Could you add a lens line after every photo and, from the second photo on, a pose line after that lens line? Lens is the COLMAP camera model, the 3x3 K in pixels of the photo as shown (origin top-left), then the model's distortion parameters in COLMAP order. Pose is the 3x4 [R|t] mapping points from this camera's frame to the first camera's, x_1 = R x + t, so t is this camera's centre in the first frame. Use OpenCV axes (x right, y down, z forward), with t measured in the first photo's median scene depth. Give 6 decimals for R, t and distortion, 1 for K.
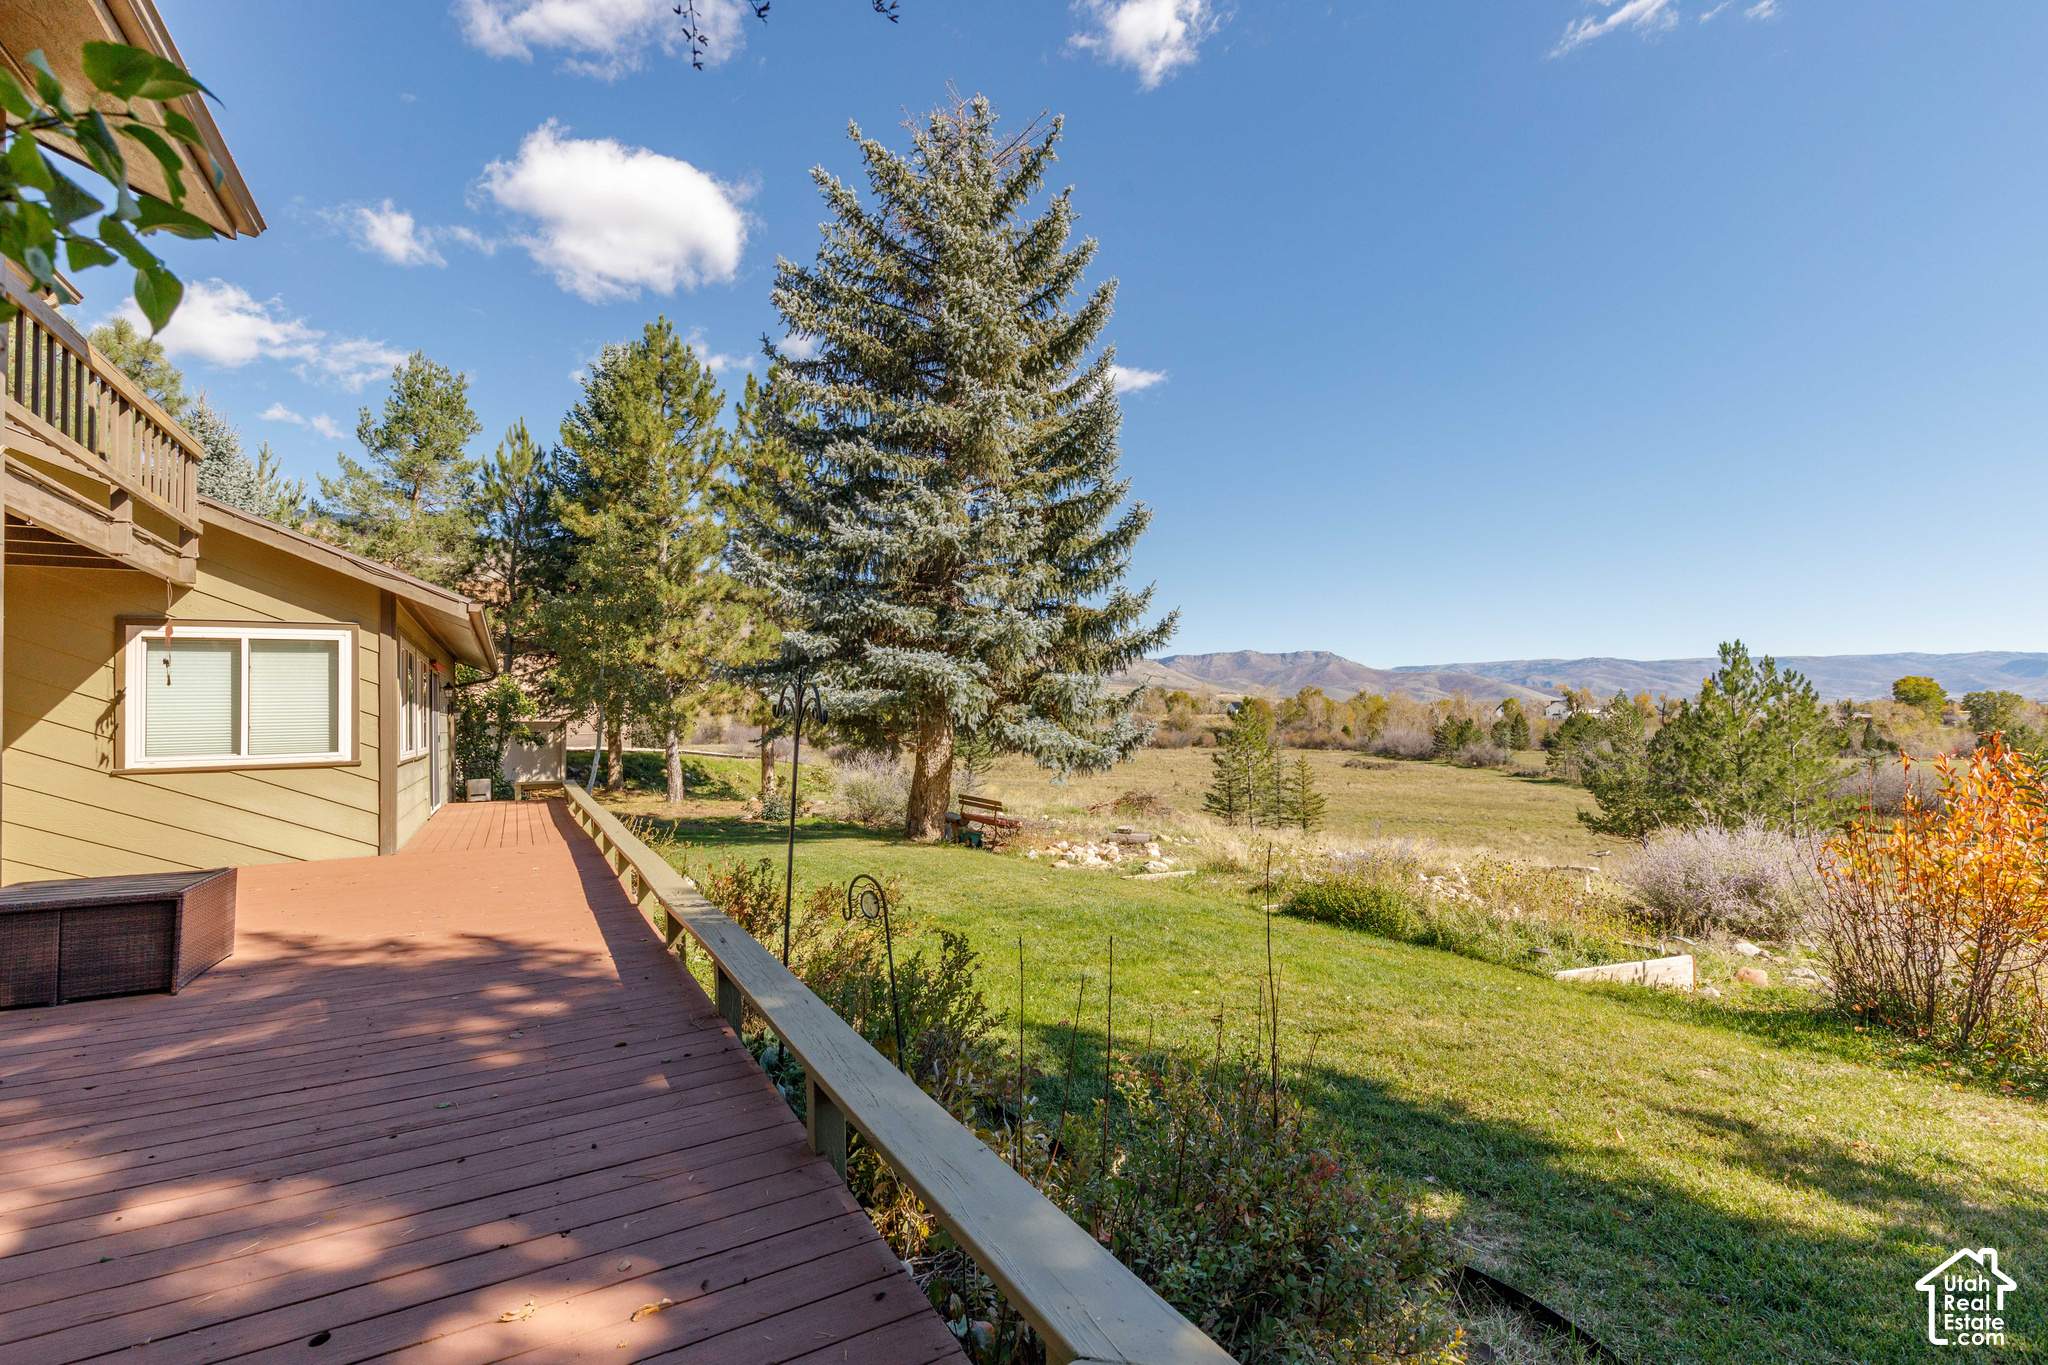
lens RADIAL K [[922.1, 0, 1024.0], [0, 922.1, 682.5], [0, 0, 1]] dist [0.010717, -0.000831]
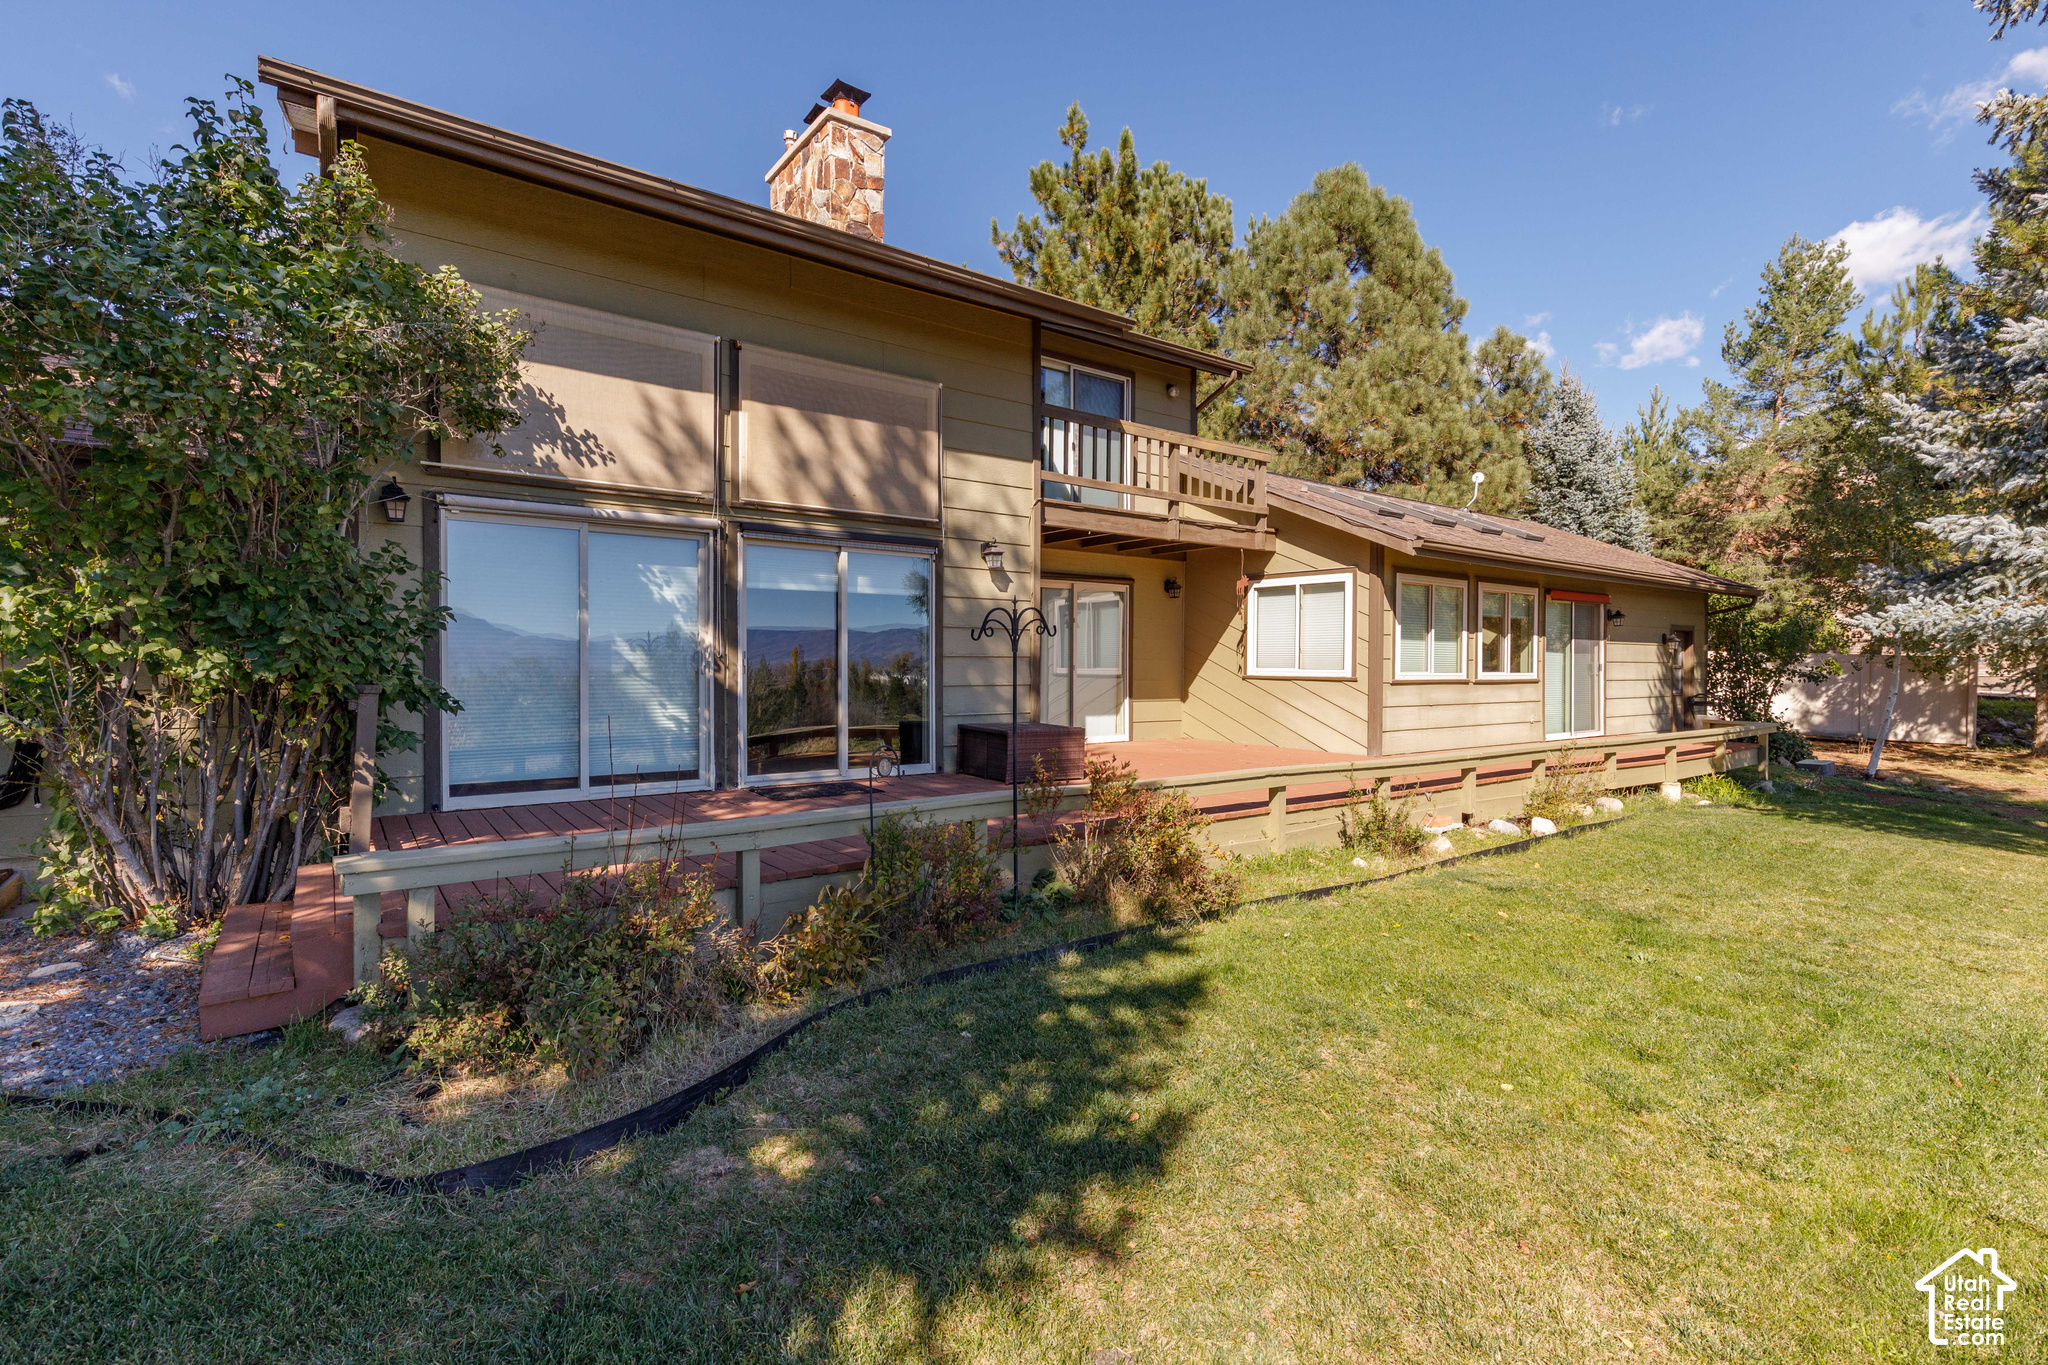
lens RADIAL K [[946.8, 0, 1024.0], [0, 946.8, 682.5], [0, 0, 1]] dist [0.000180, -0.000204]
pose [[0.128209, 0.043303, -0.990801, 0.282827], [0.025774, 0.998563, 0.046978, 0.011673], [0.991412, -0.031560, 0.126909, 0.230026]]
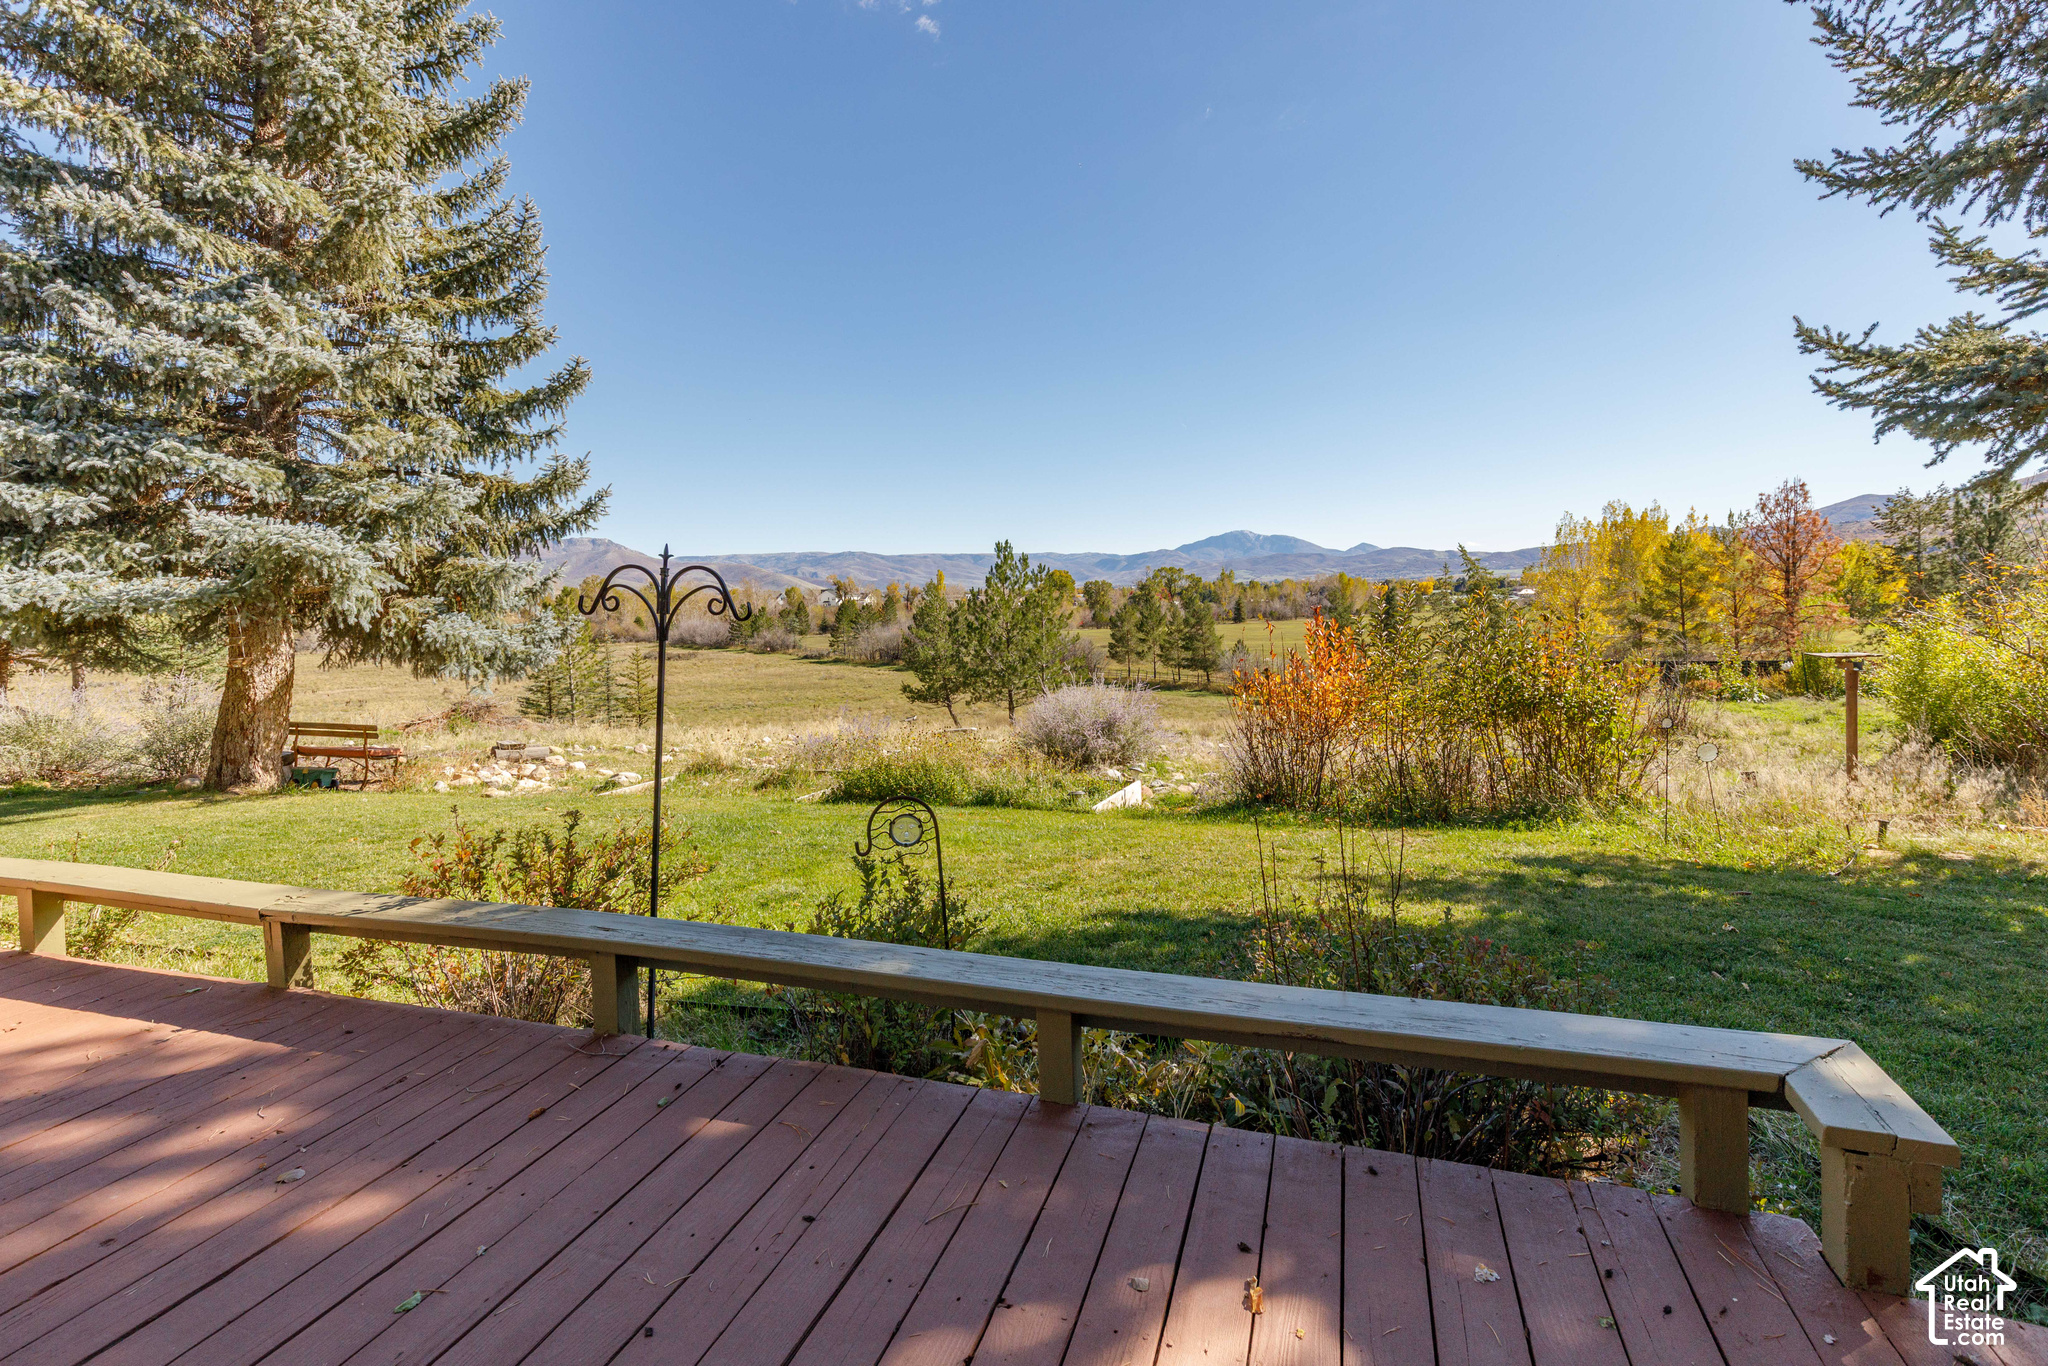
lens RADIAL K [[934.5, 0, 1033.7], [0, 934.5, 606.8], [0, 0, 1]] dist [0.008639, -0.000378]
pose [[0.741062, -0.018969, 0.671168, -0.143736], [-0.005931, 0.999377, 0.034793, 0.001768], [-0.671410, -0.029764, 0.740488, 0.066132]]
